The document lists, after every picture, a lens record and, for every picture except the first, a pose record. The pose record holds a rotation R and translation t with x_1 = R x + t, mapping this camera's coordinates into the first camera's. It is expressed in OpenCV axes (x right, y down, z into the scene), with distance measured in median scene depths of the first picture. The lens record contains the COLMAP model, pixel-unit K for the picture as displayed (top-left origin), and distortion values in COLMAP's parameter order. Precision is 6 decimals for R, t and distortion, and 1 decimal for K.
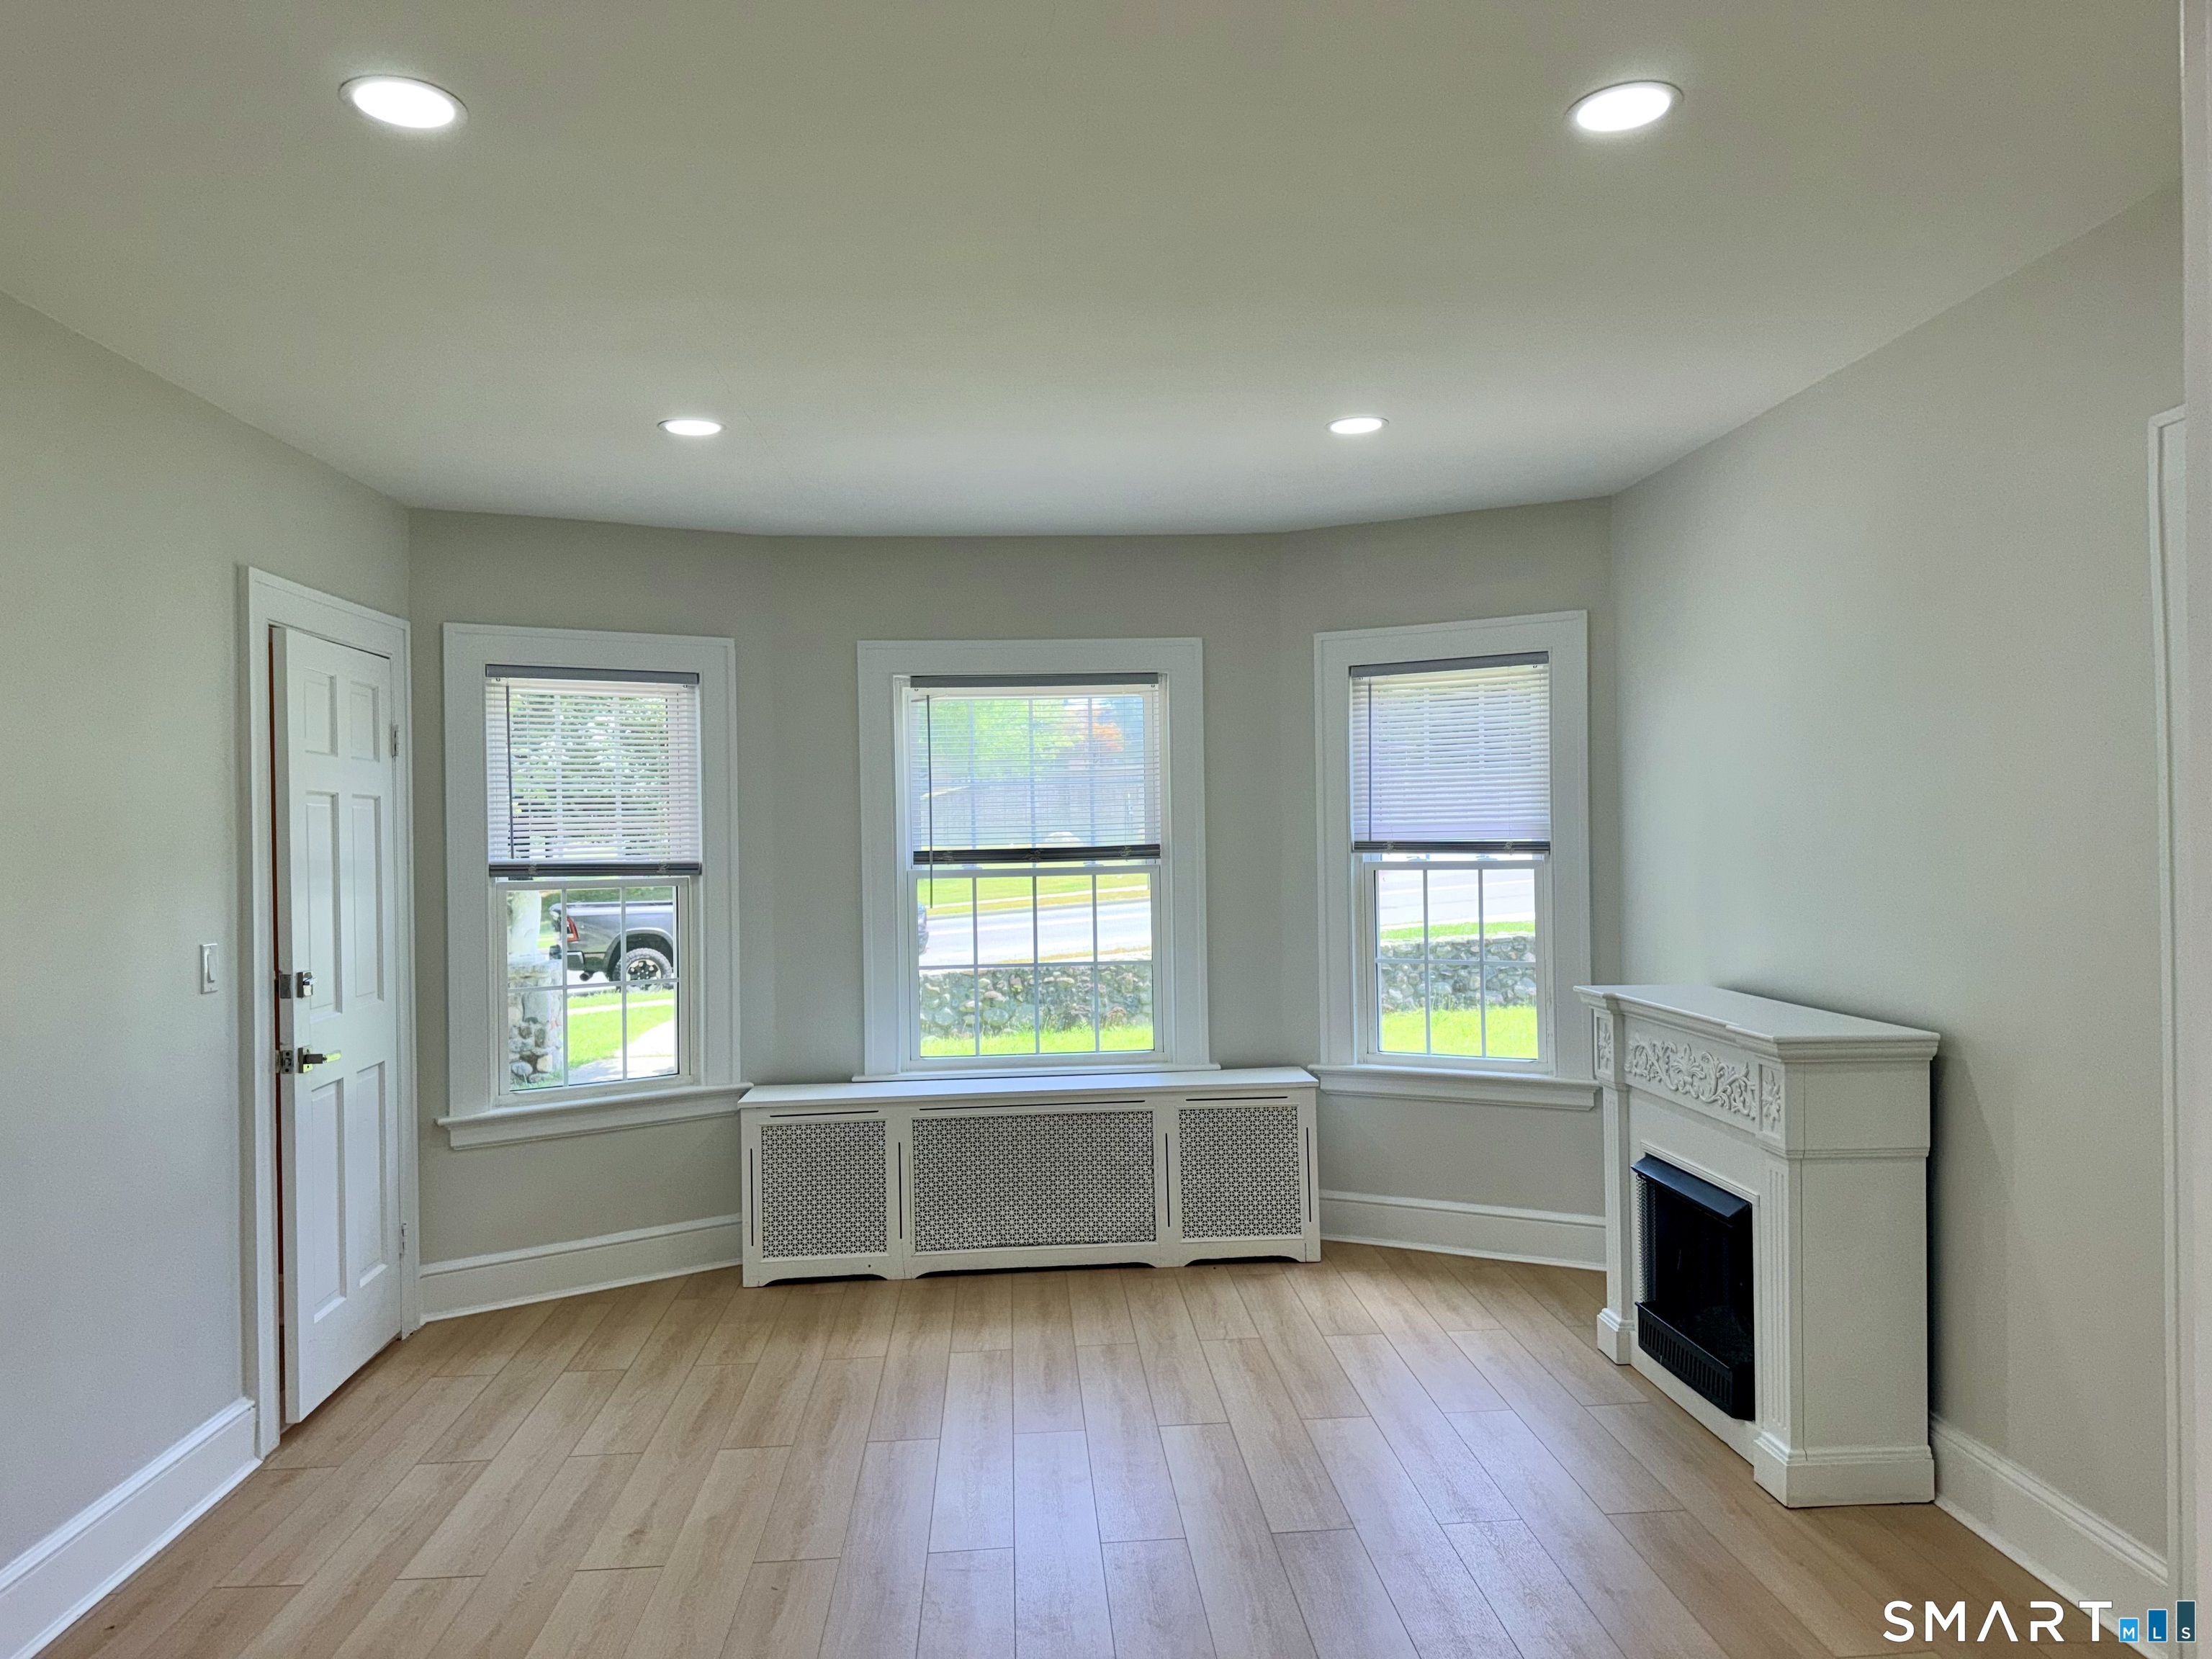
lens RADIAL K [[1537.1, 0, 1115.5], [0, 1537.1, 822.5], [0, 0, 1]] dist [0.143441, -0.219389]
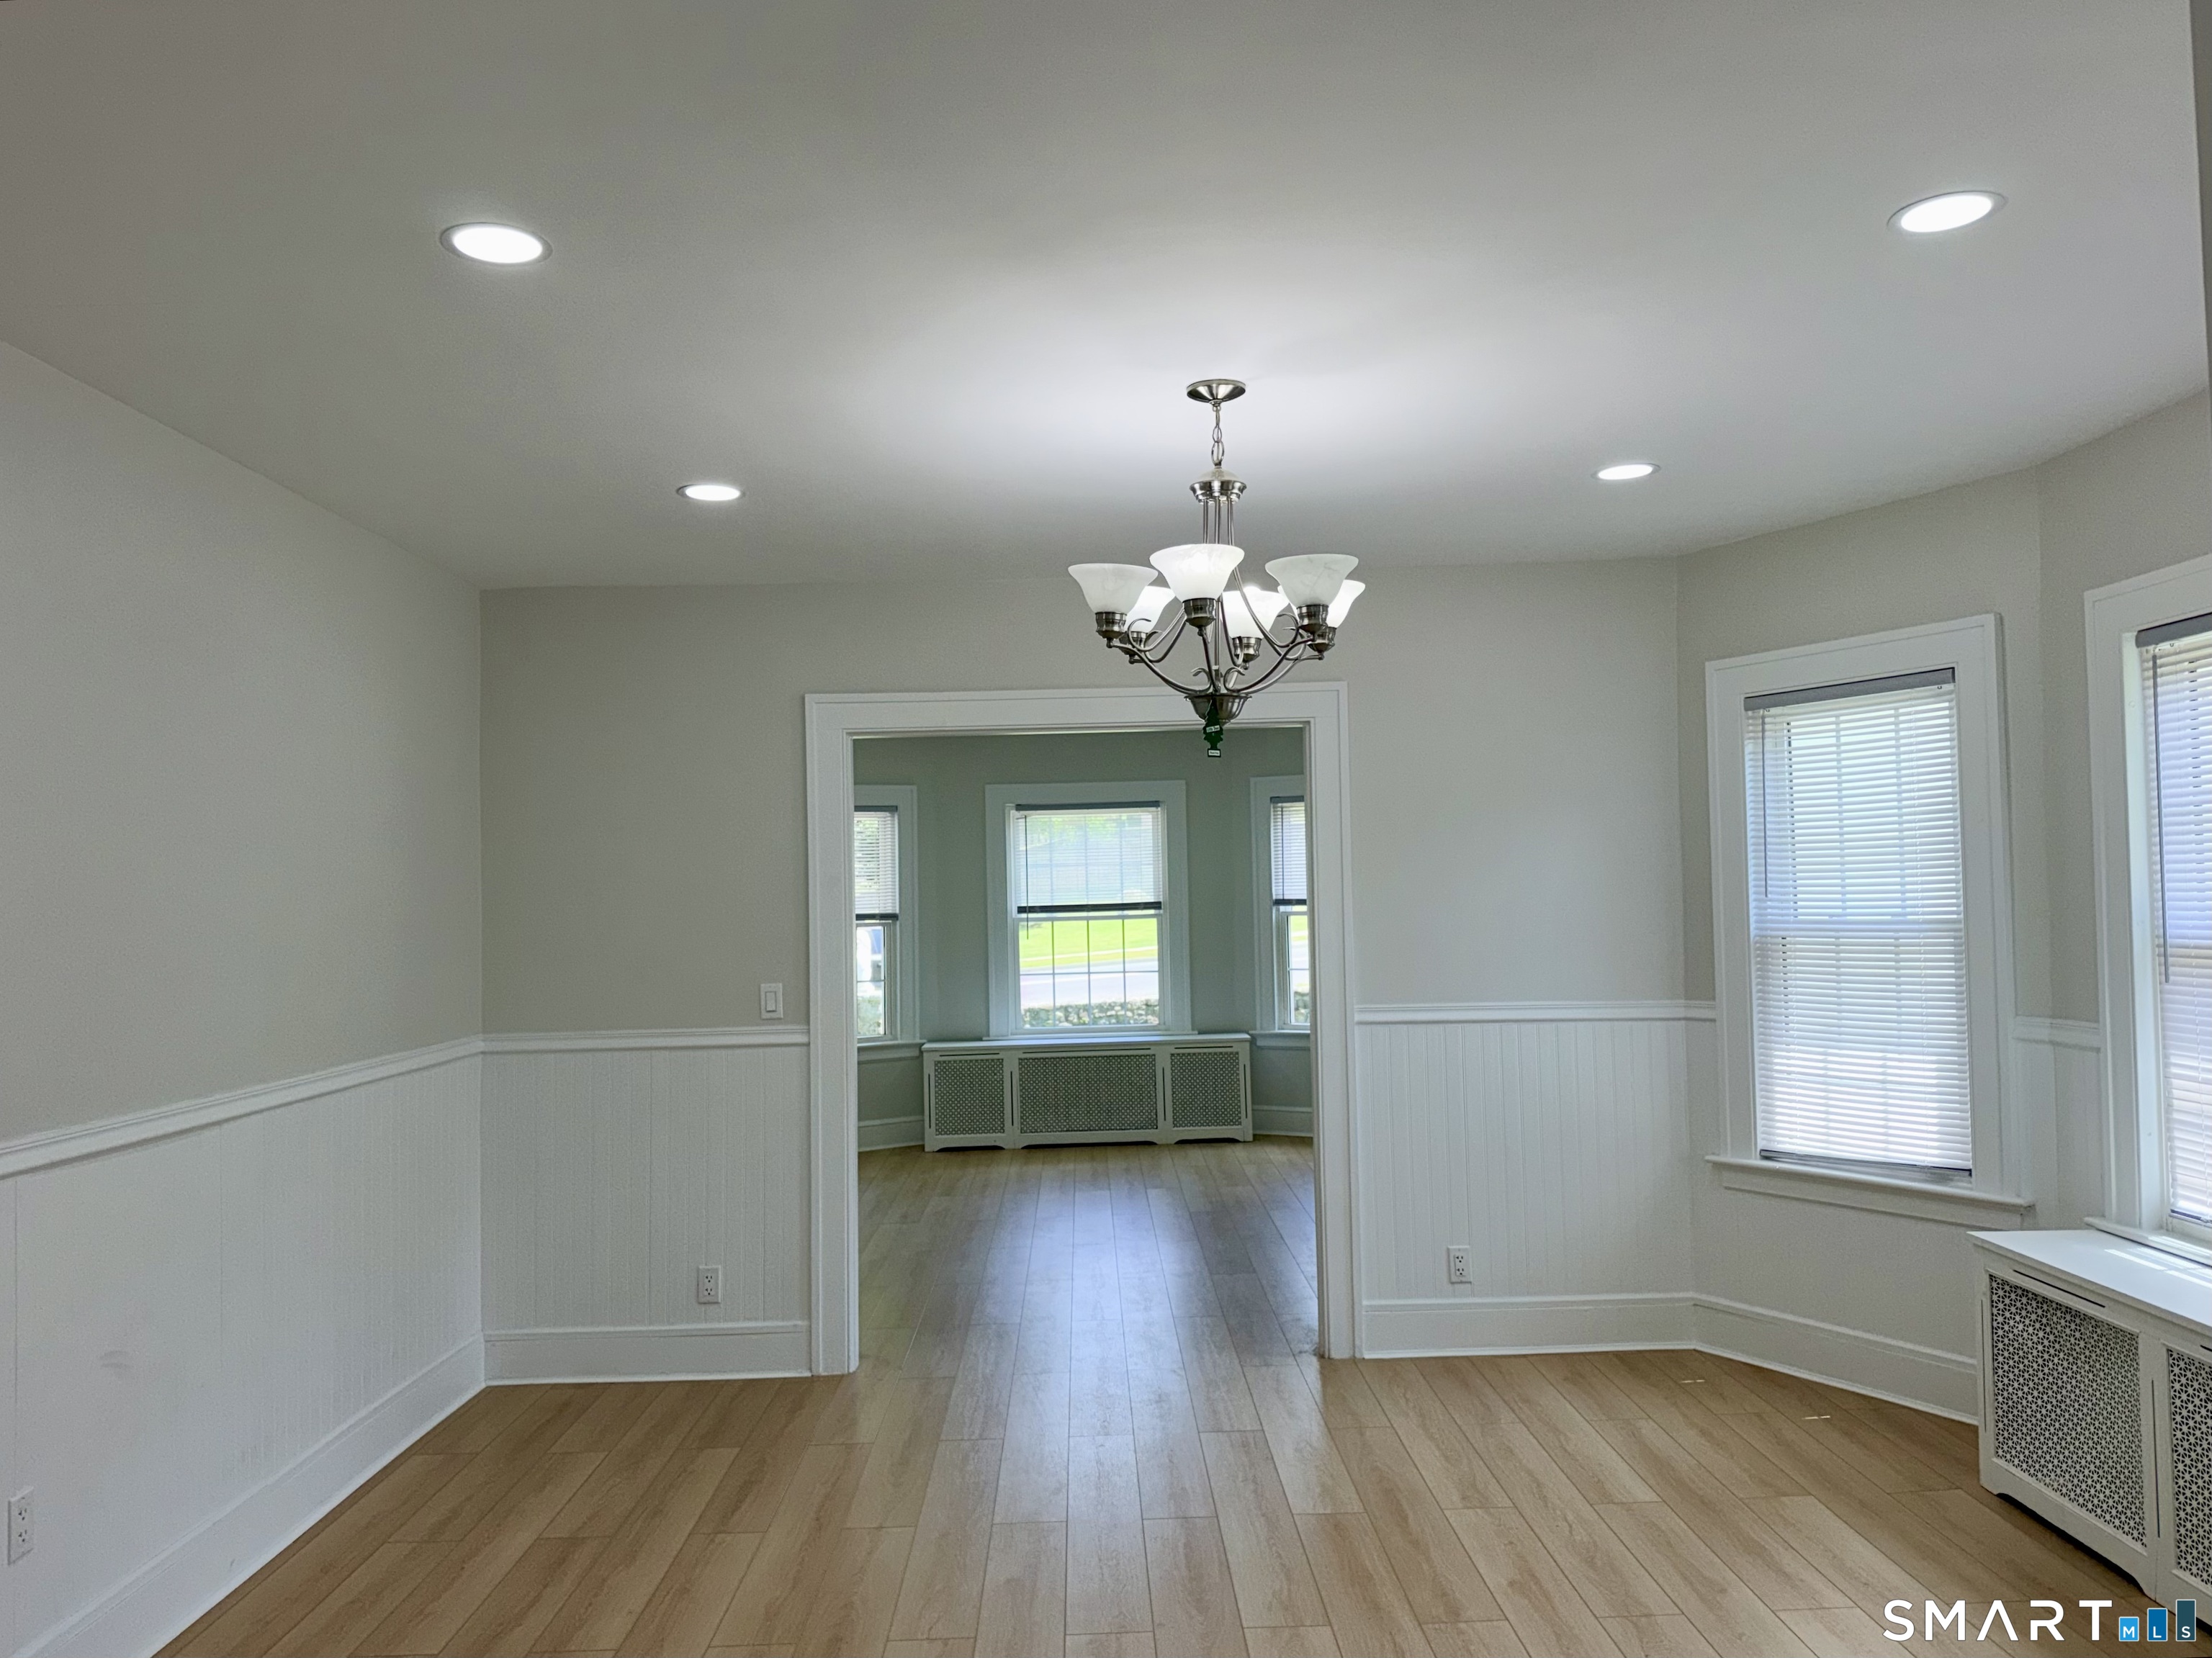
lens RADIAL K [[1537.0, 0, 1115.5], [0, 1537.0, 822.0], [0, 0, 1]] dist [0.143441, -0.219389]
pose [[0.998877, -0.006787, -0.046894, 0.062284], [0.005003, 0.999263, -0.038053, -0.009754], [0.047118, 0.037775, 0.998175, -0.746867]]
